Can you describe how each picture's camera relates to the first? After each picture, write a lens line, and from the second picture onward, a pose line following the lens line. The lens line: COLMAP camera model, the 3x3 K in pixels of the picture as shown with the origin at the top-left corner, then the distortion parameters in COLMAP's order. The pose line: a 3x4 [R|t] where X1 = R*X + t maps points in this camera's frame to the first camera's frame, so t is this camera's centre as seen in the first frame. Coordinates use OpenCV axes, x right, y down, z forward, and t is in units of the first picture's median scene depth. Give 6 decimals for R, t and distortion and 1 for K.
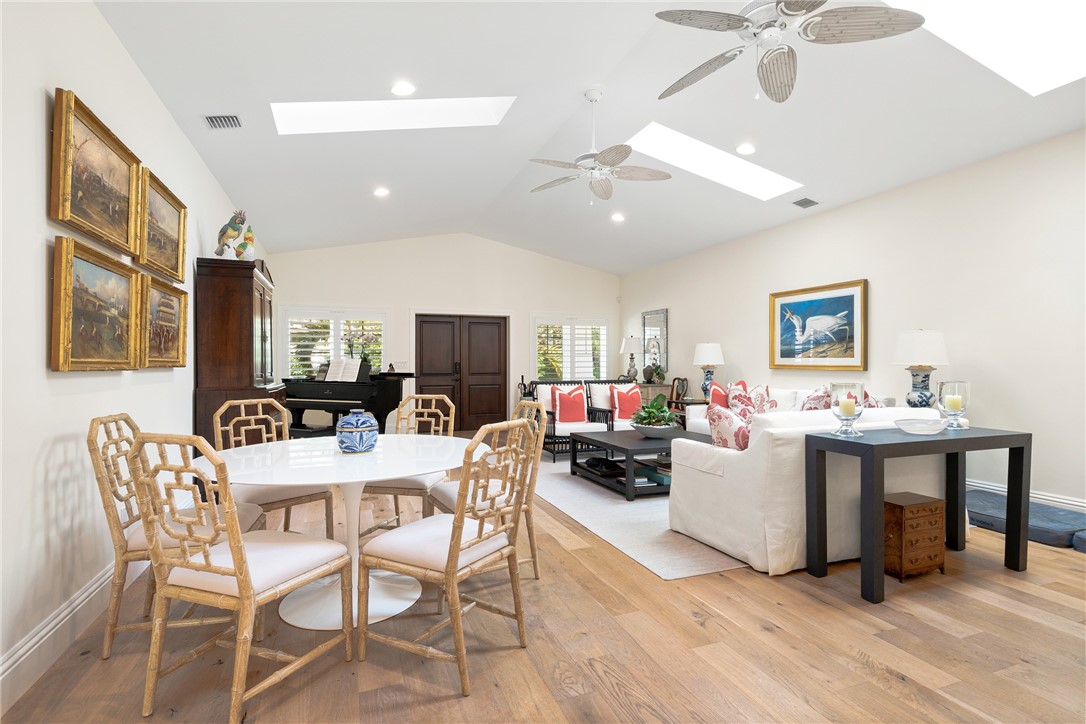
lens RADIAL K [[531.1, 0, 546.6], [0, 531.1, 365.3], [0, 0, 1]] dist [0.000500, 0.000151]
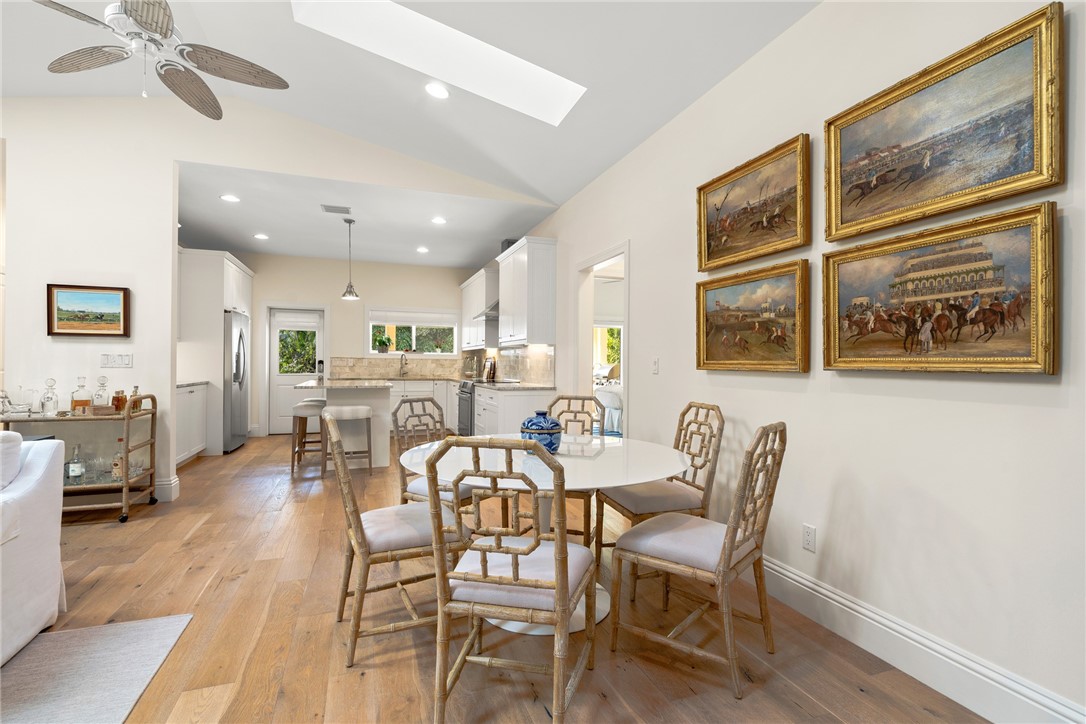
lens RADIAL K [[499.7, 0, 546.1], [0, 499.7, 362.6], [0, 0, 1]] dist [-0.000438, 0.000203]
pose [[-0.999949, -0.005916, 0.008175, -0.303291], [-0.005905, 0.999982, 0.001270, -0.005131], [-0.008182, 0.001222, -0.999966, 1.566988]]
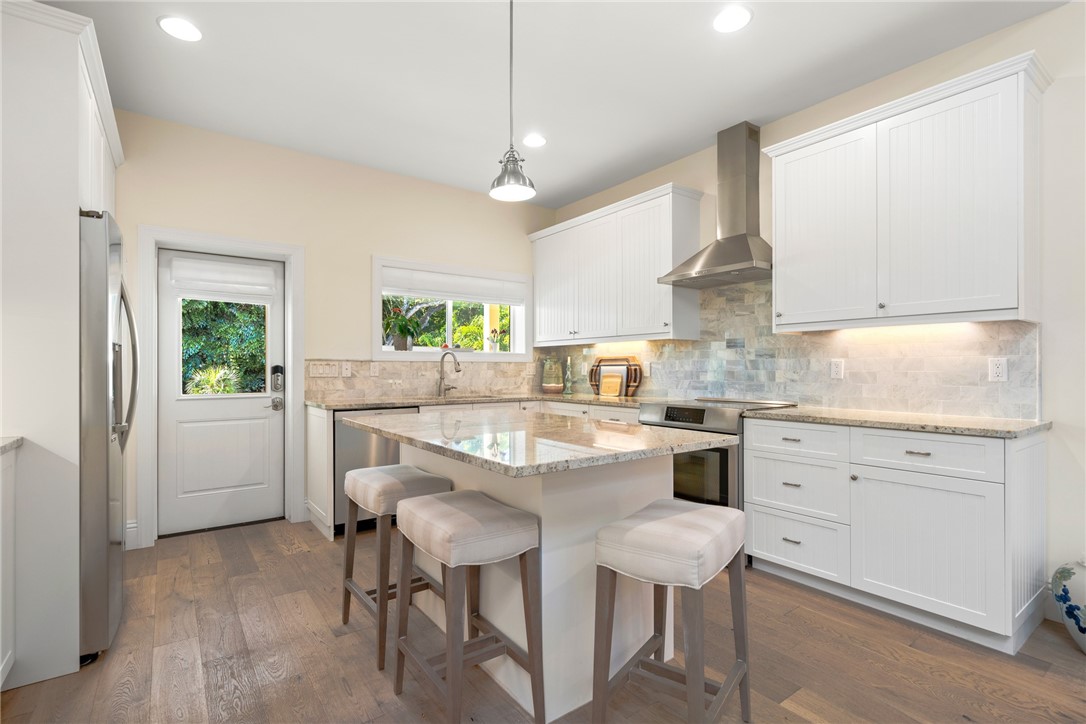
lens RADIAL K [[516.3, 0, 543.0], [0, 516.3, 362.0], [0, 0, 1]] dist [0.001475, 0.000152]
pose [[-0.964796, 0.000438, -0.263000, 0.556305], [0.002624, 0.999965, -0.007964, -0.003926], [0.262987, -0.008374, -0.964763, 0.436243]]
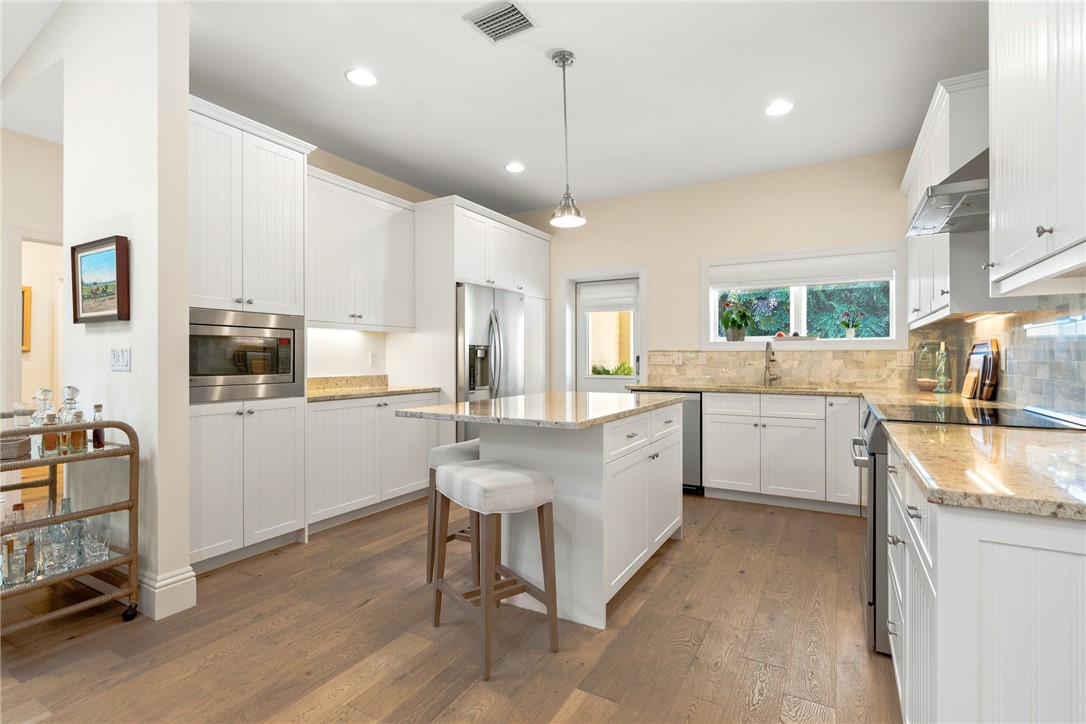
lens RADIAL K [[510.1, 0, 547.2], [0, 510.1, 358.3], [0, 0, 1]] dist [-0.002570, -0.000441]
pose [[-0.634223, 0.003168, 0.773144, -0.224087], [0.005614, 0.999984, 0.000508, -0.001105], [-0.773130, 0.004663, -0.634230, 0.341378]]
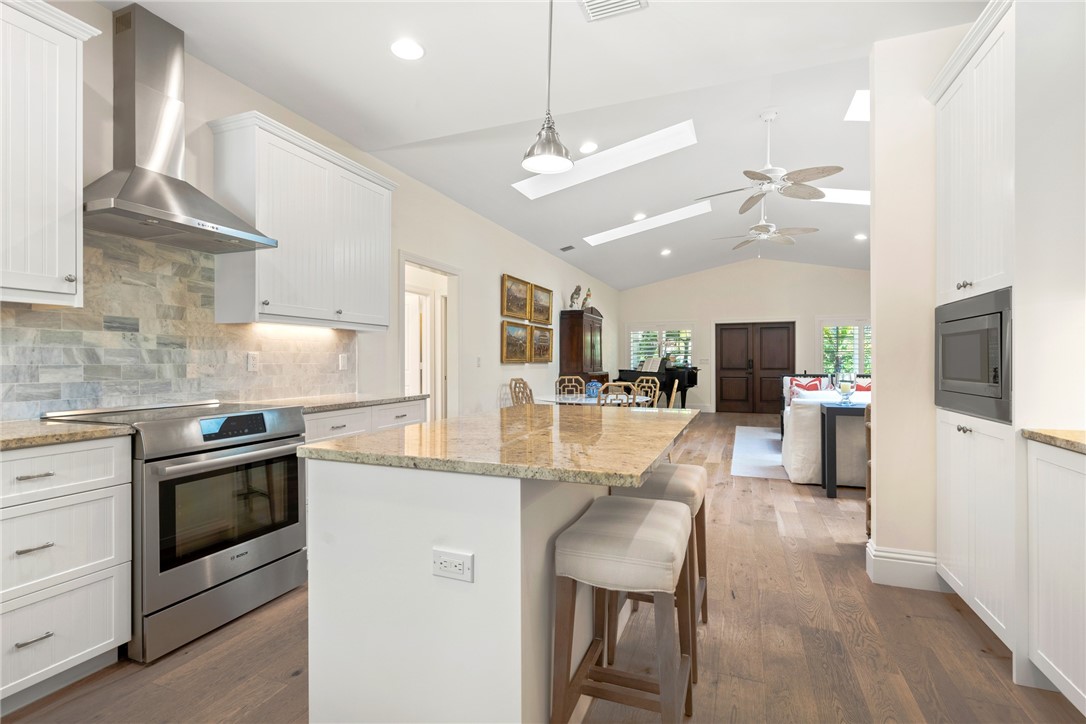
lens RADIAL K [[499.7, 0, 546.1], [0, 499.7, 362.6], [0, 0, 1]] dist [-0.000438, 0.000203]
pose [[0.743658, 0.003631, -0.668550, 0.805466], [-0.002707, 0.999993, 0.002420, 0.000588], [0.668554, 0.000011, 0.743663, -0.666585]]
